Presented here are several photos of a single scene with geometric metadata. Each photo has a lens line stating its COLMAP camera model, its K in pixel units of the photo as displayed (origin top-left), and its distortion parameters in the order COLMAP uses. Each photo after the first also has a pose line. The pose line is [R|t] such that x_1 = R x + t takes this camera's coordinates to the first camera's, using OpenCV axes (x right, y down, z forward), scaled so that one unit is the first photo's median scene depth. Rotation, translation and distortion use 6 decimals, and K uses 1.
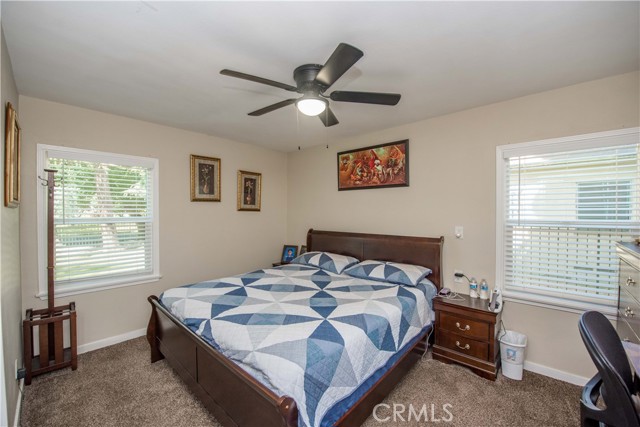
lens RADIAL K [[256.2, 0, 320.0], [0, 256.2, 213.5], [0, 0, 1]] dist [-0.015992, -0.000281]
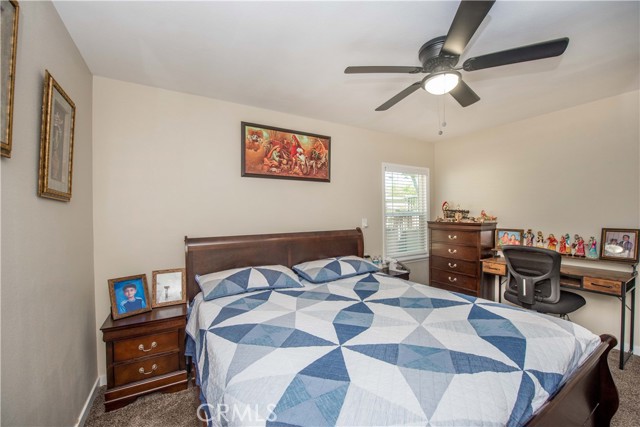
lens RADIAL K [[256.2, 0, 320.0], [0, 256.2, 213.5], [0, 0, 1]] dist [-0.015992, -0.000281]
pose [[0.292869, -0.005575, 0.956136, -0.601144], [0.018548, 0.999828, 0.000148, 0.017946], [-0.955973, 0.017691, 0.292922, 0.673471]]
